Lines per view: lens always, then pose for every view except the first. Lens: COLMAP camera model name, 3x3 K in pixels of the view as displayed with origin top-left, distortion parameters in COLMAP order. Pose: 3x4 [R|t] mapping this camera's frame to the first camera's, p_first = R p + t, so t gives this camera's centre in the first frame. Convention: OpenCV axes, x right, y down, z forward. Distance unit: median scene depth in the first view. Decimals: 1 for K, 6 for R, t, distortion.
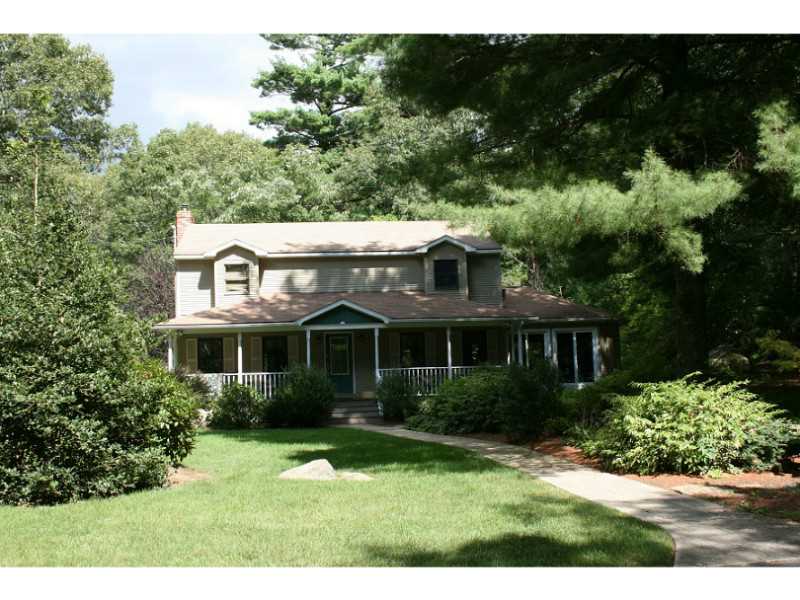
lens RADIAL K [[902.7, 0, 400.0], [0, 902.7, 300.0], [0, 0, 1]] dist [0.008074, 0.012247]
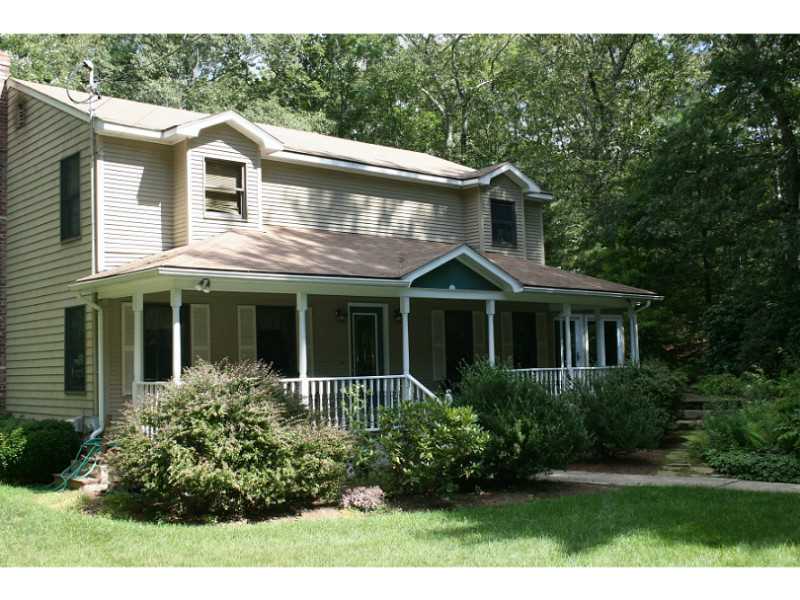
lens RADIAL K [[902.7, 0, 400.0], [0, 902.7, 300.0], [0, 0, 1]] dist [0.008074, 0.012247]
pose [[0.810985, 0.049130, 0.583000, -0.396914], [-0.066728, 0.997733, 0.008742, 0.028403], [-0.581249, -0.045992, 0.812425, 0.522206]]
